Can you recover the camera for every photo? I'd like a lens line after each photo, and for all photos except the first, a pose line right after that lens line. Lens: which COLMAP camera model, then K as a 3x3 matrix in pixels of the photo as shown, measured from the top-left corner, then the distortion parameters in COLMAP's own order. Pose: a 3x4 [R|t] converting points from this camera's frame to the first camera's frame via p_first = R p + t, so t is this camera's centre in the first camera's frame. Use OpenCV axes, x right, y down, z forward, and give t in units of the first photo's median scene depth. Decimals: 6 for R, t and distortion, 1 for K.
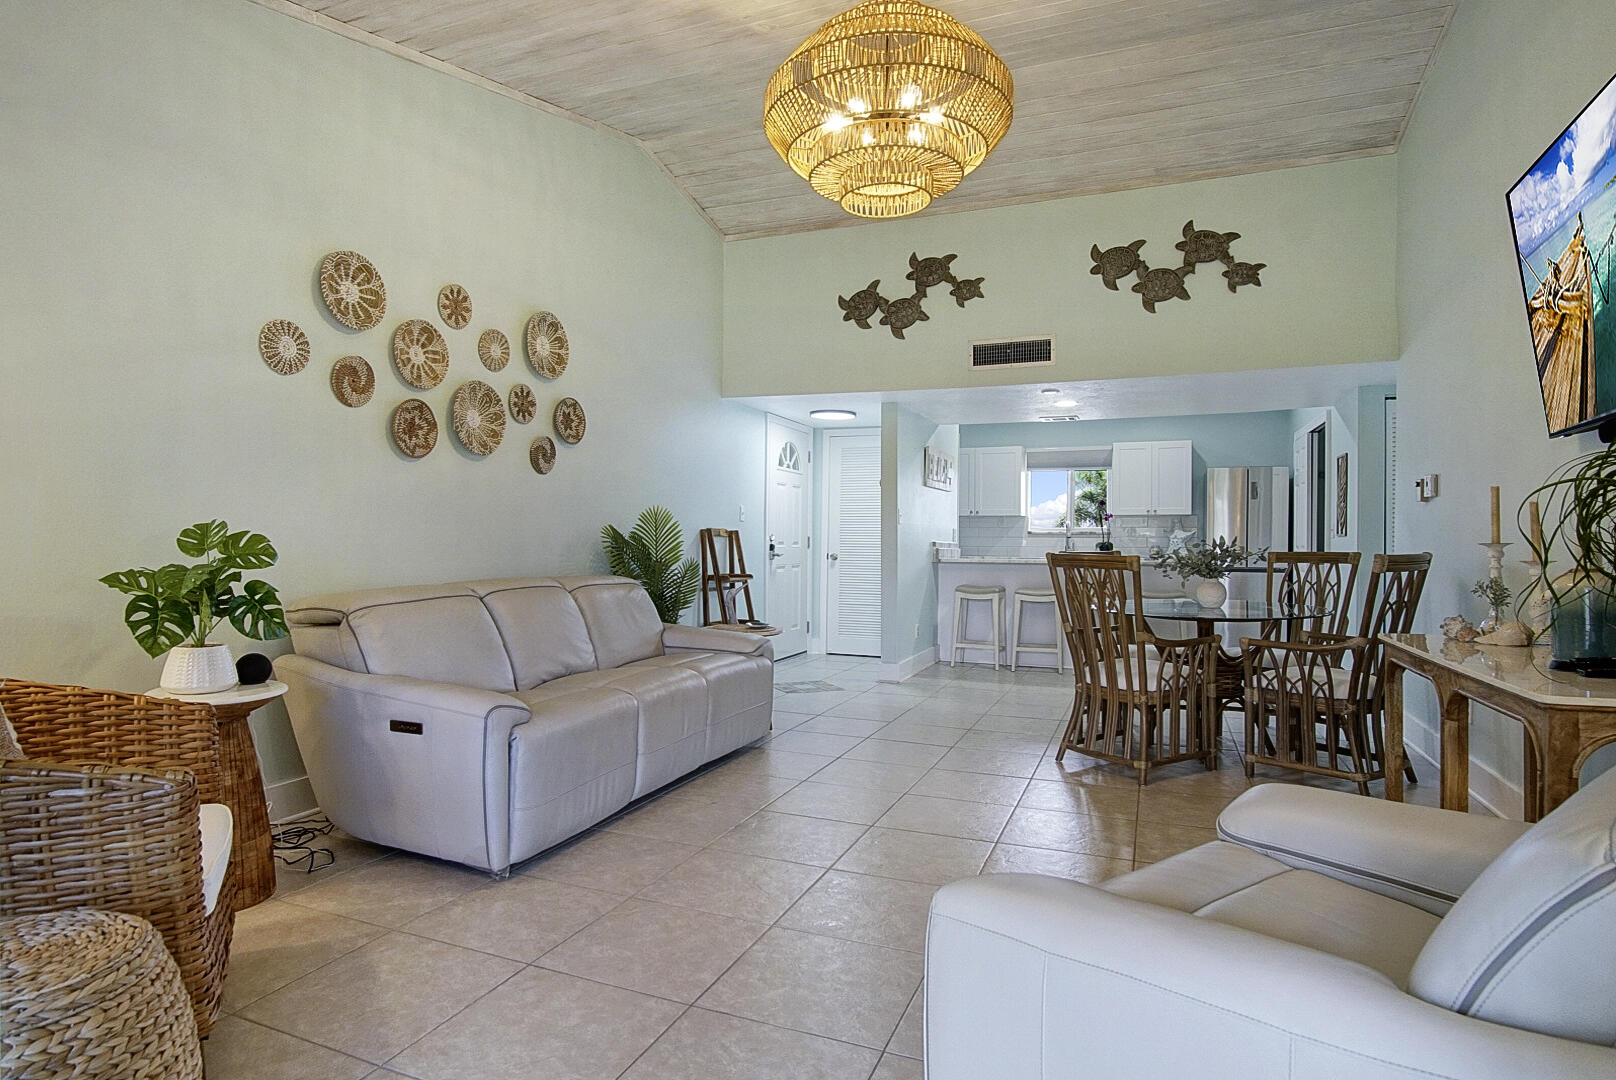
lens RADIAL K [[821.3, 0, 803.3], [0, 821.3, 532.6], [0, 0, 1]] dist [0.001589, 0.000045]
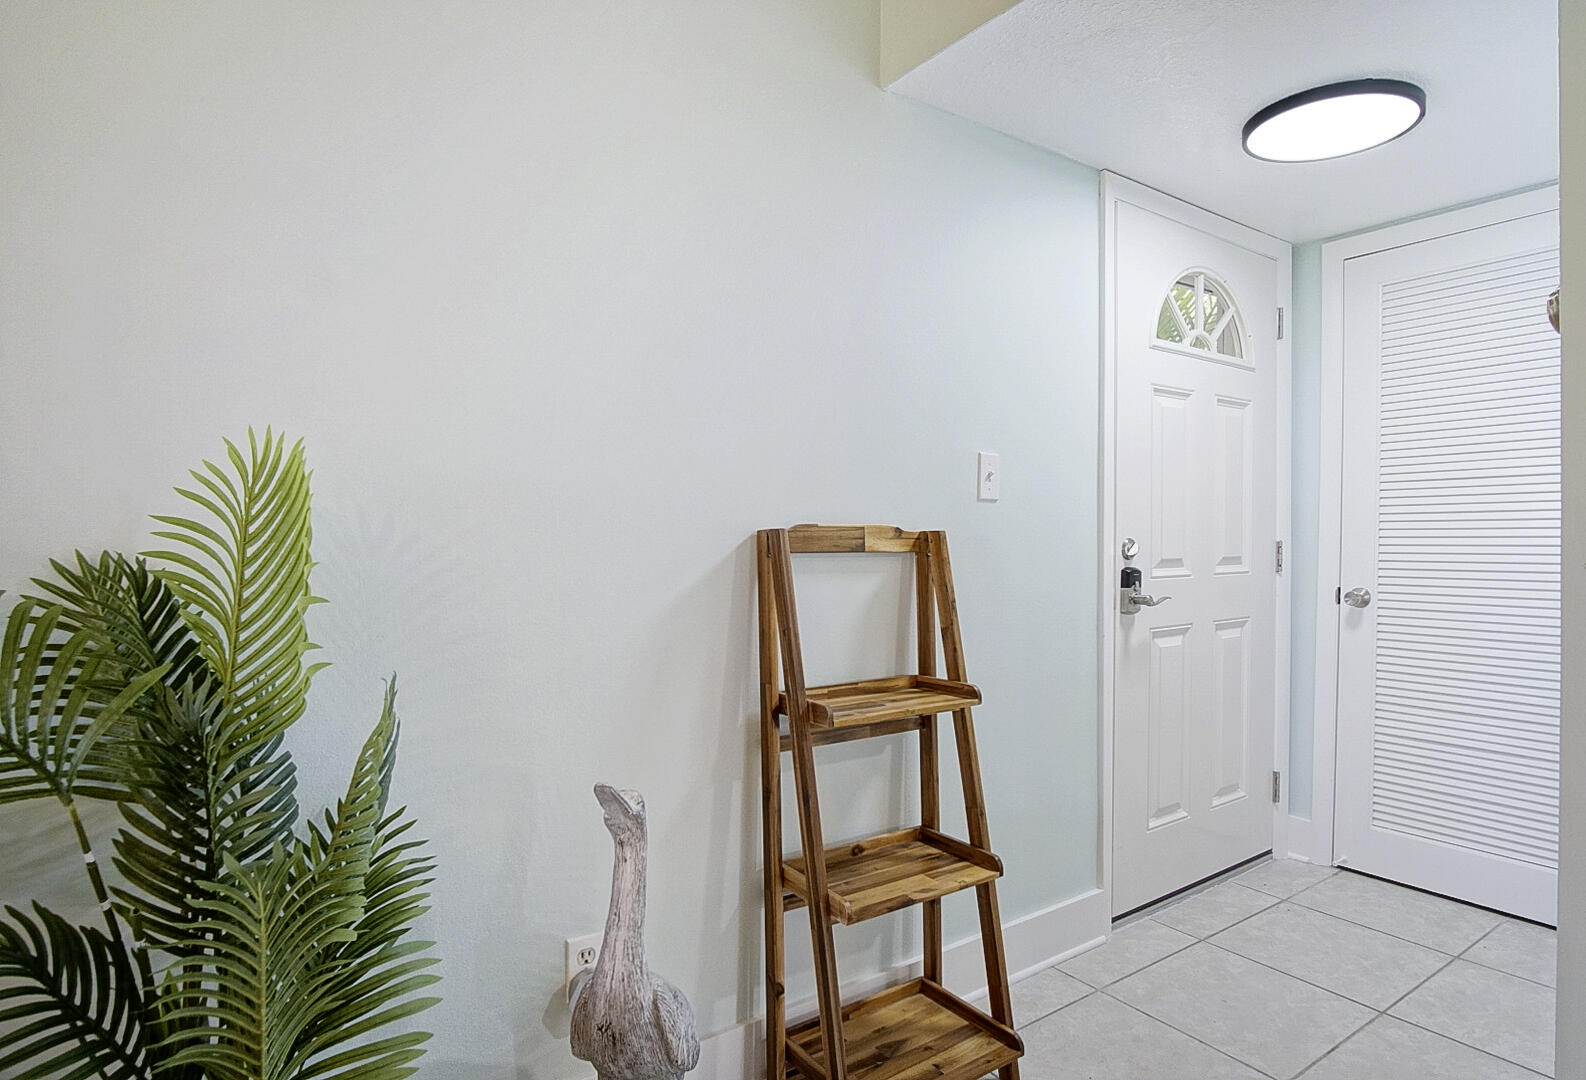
lens RADIAL K [[853.6, 0, 797.7], [0, 853.6, 544.7], [0, 0, 1]] dist [-0.036918, -0.000341]
pose [[0.833997, 0.001188, -0.551768, 0.039512], [0.011423, 0.999746, 0.019418, -0.003685], [0.551651, -0.022497, 0.833772, 0.633786]]
